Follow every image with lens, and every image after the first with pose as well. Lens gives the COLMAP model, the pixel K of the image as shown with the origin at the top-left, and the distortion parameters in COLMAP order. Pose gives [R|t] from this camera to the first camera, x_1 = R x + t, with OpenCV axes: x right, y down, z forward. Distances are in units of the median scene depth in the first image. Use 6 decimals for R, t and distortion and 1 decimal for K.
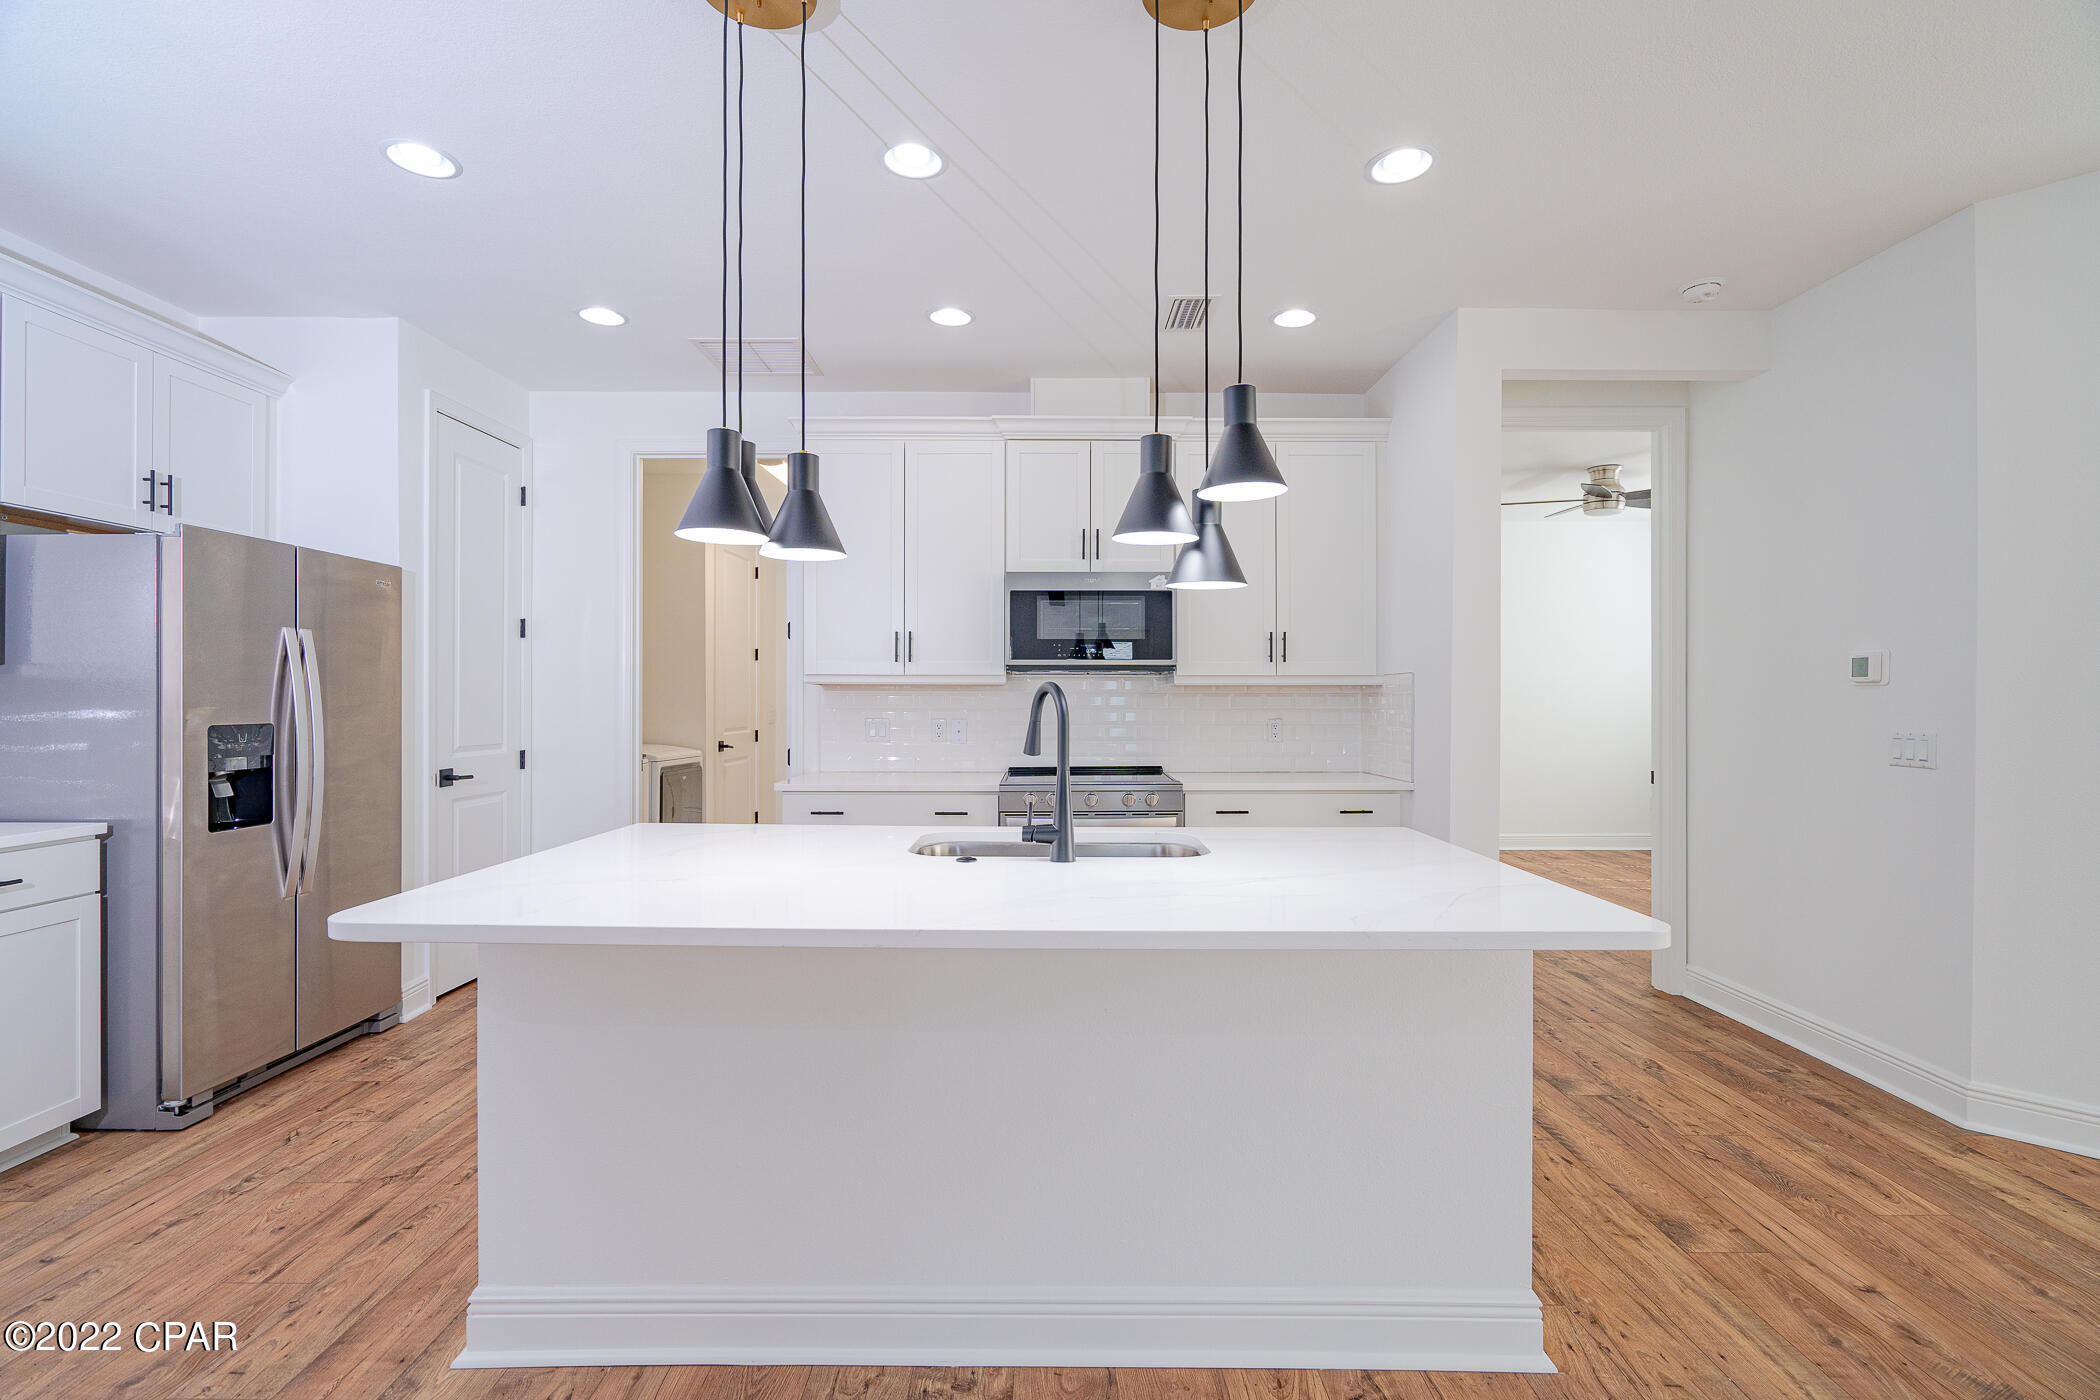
lens RADIAL K [[946.3, 0, 1045.9], [0, 946.3, 699.6], [0, 0, 1]] dist [-0.002147, 0.001002]
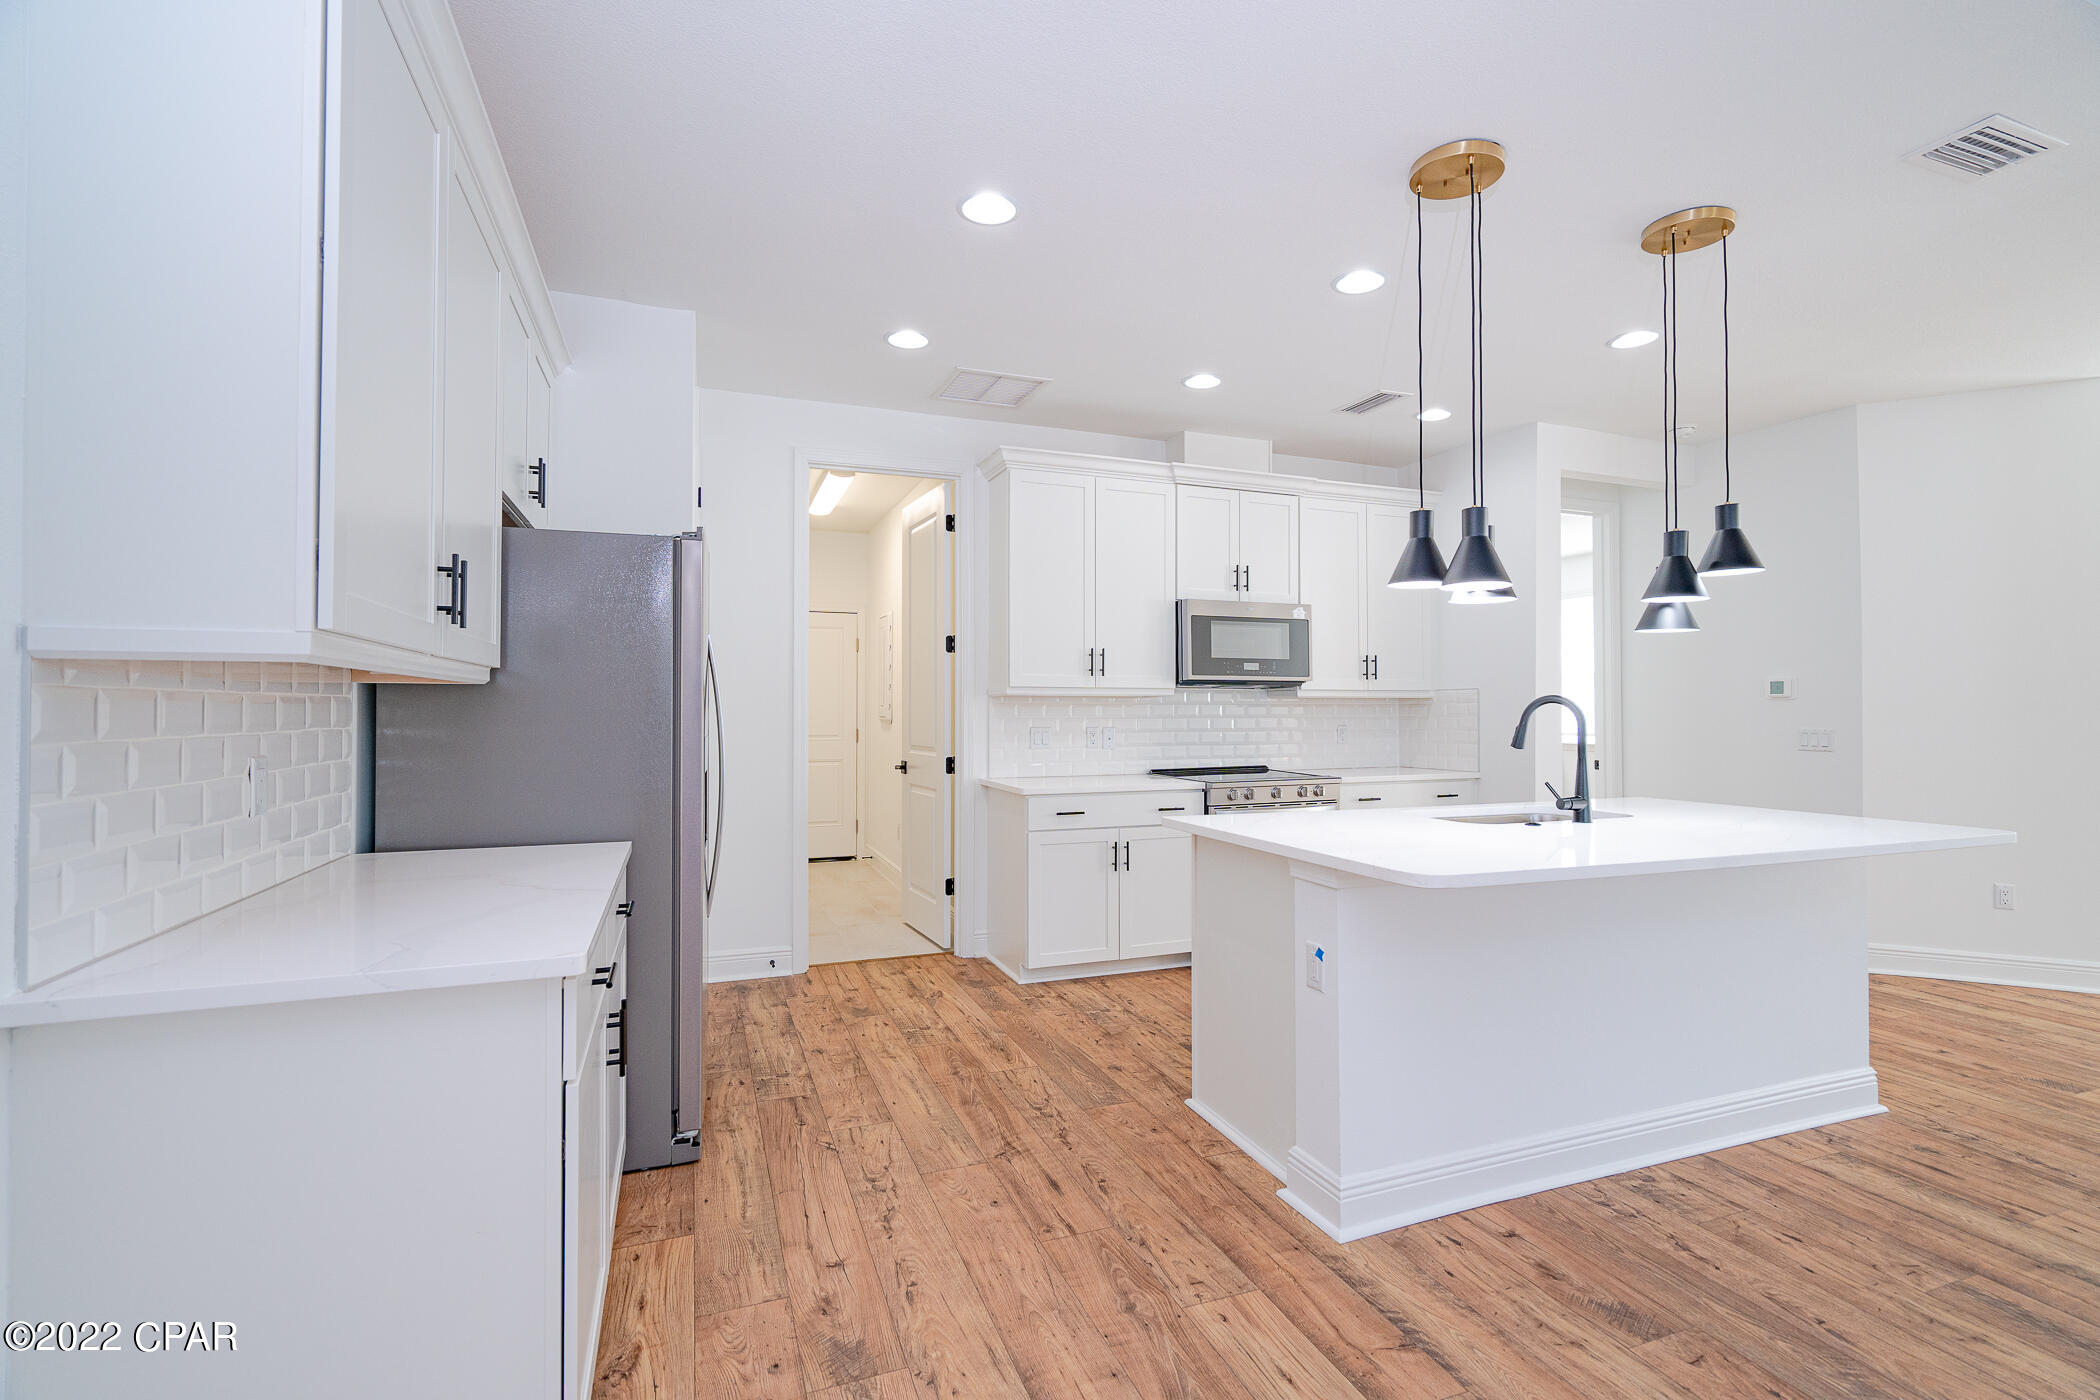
lens RADIAL K [[946.3, 0, 1049.3], [0, 946.3, 696.5], [0, 0, 1]] dist [0.000750, 0.001020]
pose [[0.933411, 0.003605, 0.358791, -0.815064], [0.001648, 0.999896, -0.014333, 0.000588], [-0.358806, 0.013970, 0.933308, -0.023446]]
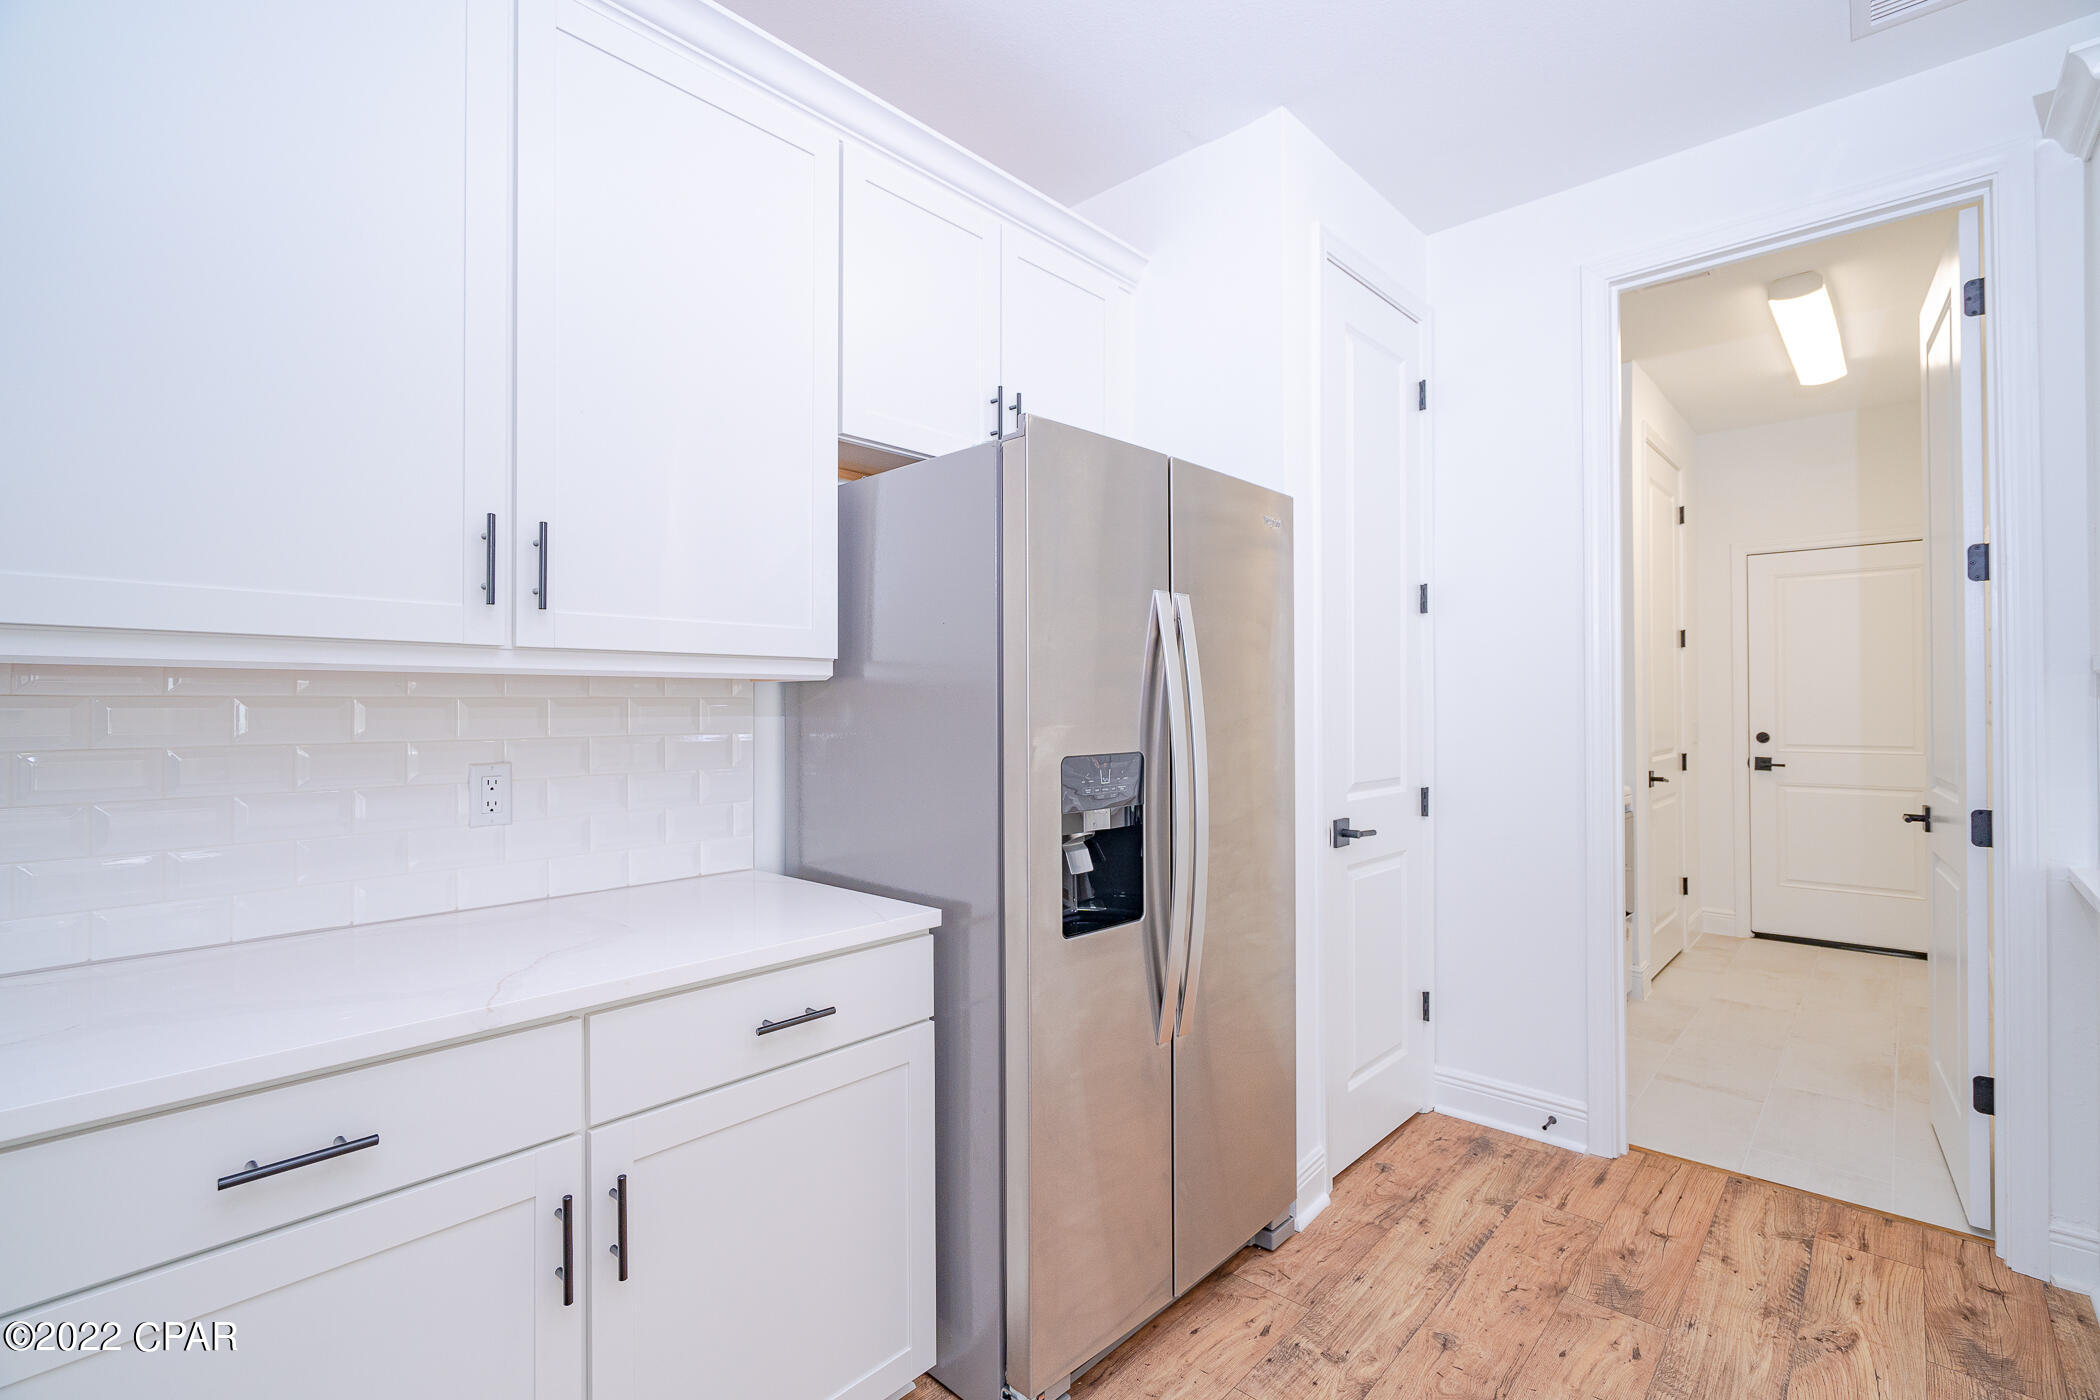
lens RADIAL K [[946.3, 0, 1049.3], [0, 946.3, 696.5], [0, 0, 1]] dist [0.000750, 0.001020]
pose [[0.742624, -0.012143, -0.669598, -0.446065], [0.004960, 0.999908, -0.012633, -0.002272], [0.669690, 0.006060, 0.742616, 0.500212]]
